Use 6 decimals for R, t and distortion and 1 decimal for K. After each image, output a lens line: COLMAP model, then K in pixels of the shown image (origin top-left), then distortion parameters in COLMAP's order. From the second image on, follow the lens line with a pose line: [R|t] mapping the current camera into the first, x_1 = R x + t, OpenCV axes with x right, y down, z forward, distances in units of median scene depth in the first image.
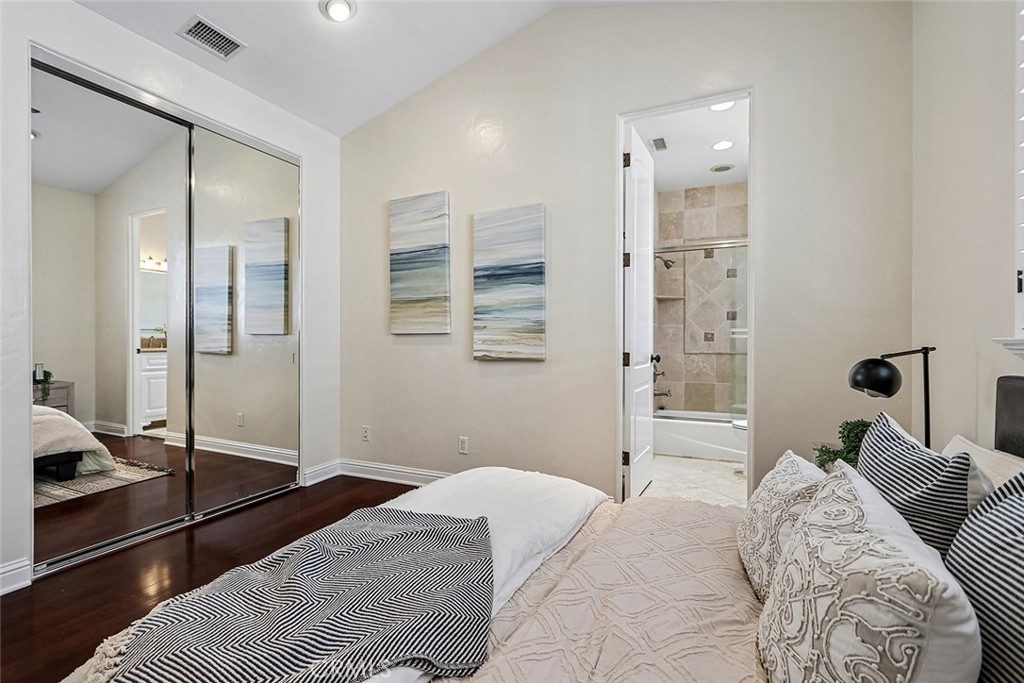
lens RADIAL K [[469.5, 0, 500.7], [0, 469.5, 340.0], [0, 0, 1]] dist [0.003060, -0.001175]
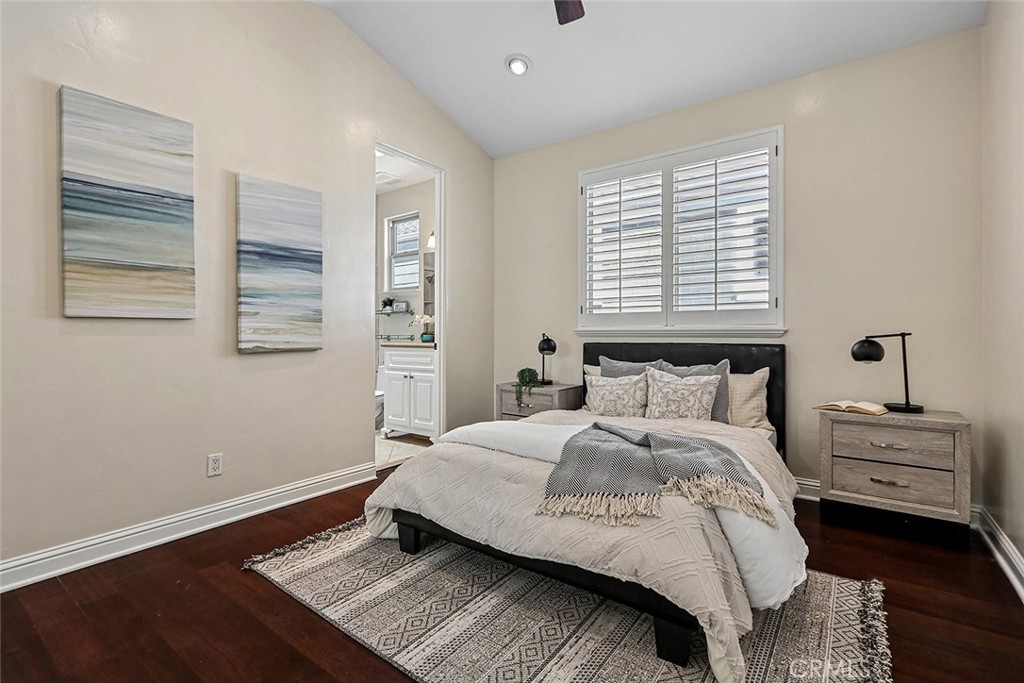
lens RADIAL K [[469.5, 0, 508.2], [0, 469.5, 335.8], [0, 0, 1]] dist [0.003060, -0.001175]
pose [[0.191772, -0.003101, 0.981435, -0.737988], [0.002448, 0.999993, 0.002682, 0.011179], [-0.981437, 0.001888, 0.191778, 0.375093]]
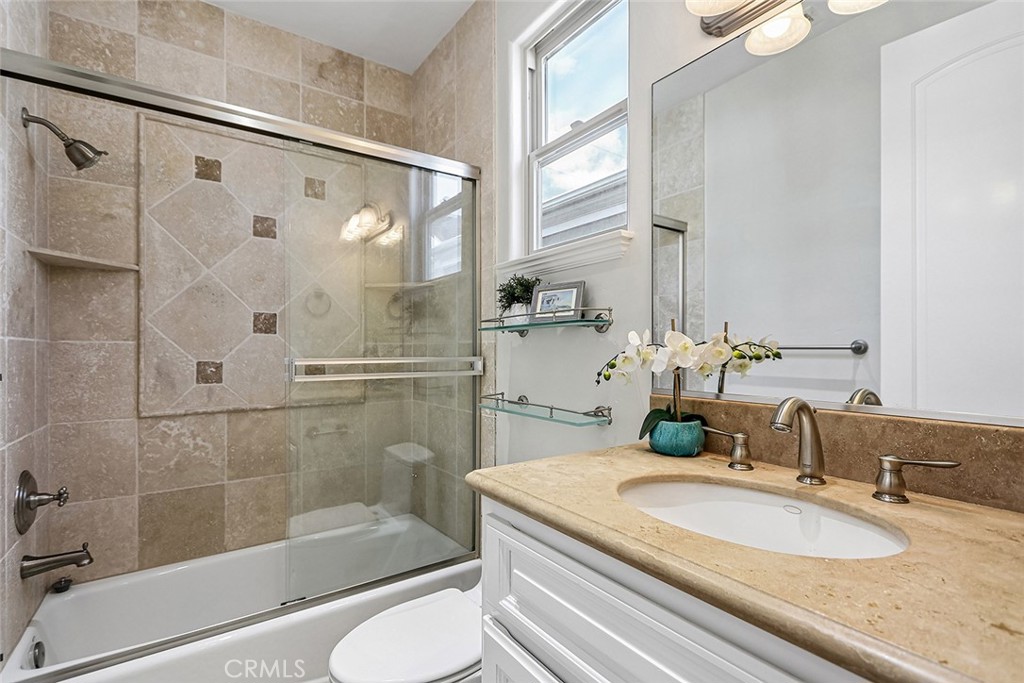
lens RADIAL K [[469.5, 0, 503.1], [0, 469.5, 347.3], [0, 0, 1]] dist [0.003060, -0.001175]
pose [[0.502657, -0.000822, 0.864485, 0.324735], [0.002732, 0.999996, -0.000638, -0.040691], [-0.864481, 0.002682, 0.502658, 0.852524]]
